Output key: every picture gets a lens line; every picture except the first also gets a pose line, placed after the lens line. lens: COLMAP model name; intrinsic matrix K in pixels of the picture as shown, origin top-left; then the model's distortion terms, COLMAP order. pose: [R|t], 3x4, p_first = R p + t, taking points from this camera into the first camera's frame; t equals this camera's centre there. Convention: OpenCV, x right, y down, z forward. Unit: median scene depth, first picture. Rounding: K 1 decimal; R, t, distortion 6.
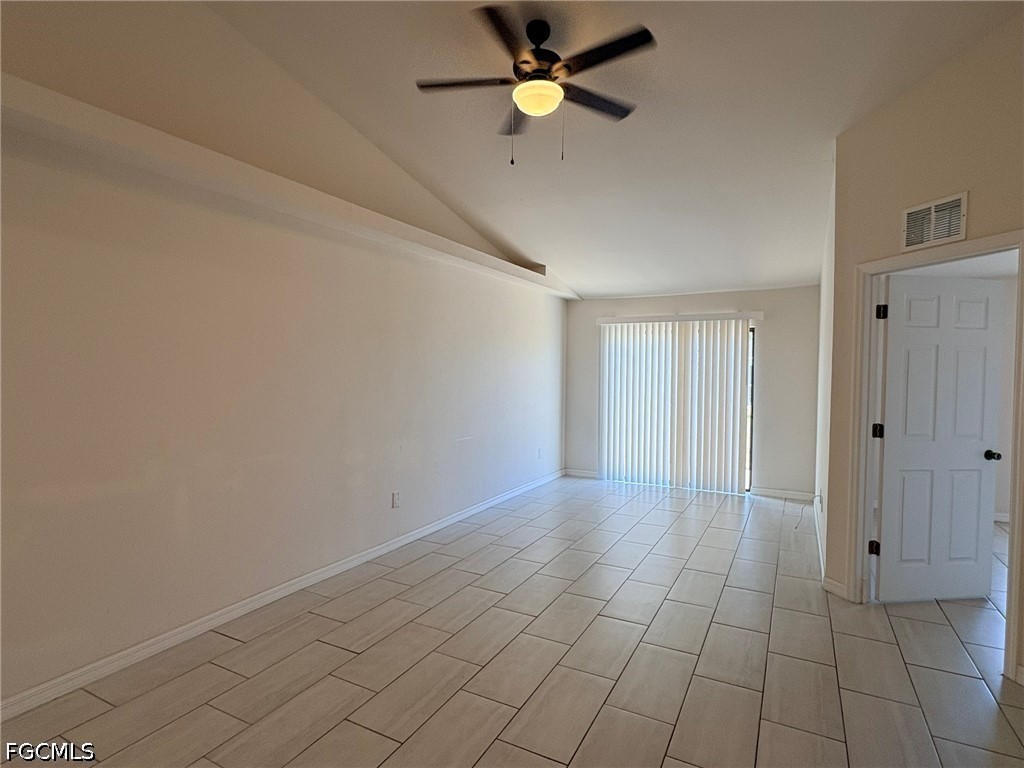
lens RADIAL K [[540.3, 0, 512.0], [0, 540.3, 384.0], [0, 0, 1]] dist [-0.003747, 0.000586]
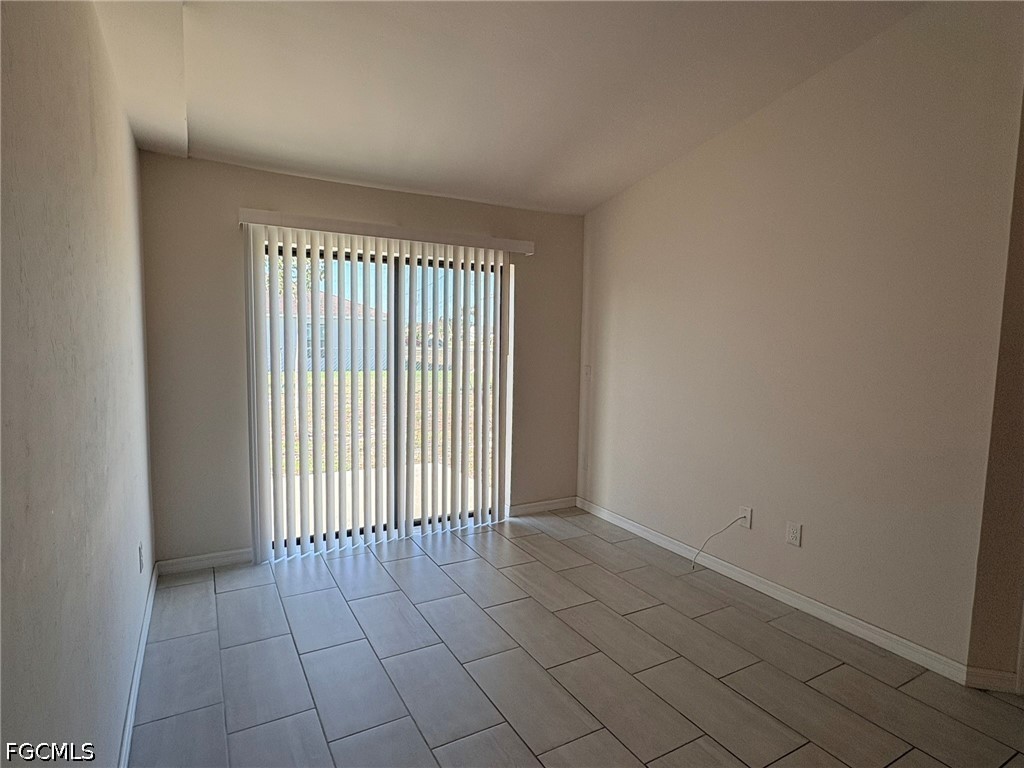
lens RADIAL K [[562.1, 0, 512.0], [0, 562.1, 384.0], [0, 0, 1]] dist [0.002820, -0.000057]
pose [[0.549835, -0.070157, 0.832322, -0.124923], [0.016955, 0.997198, 0.072854, -0.011879], [-0.835101, -0.025946, 0.549484, 0.617248]]
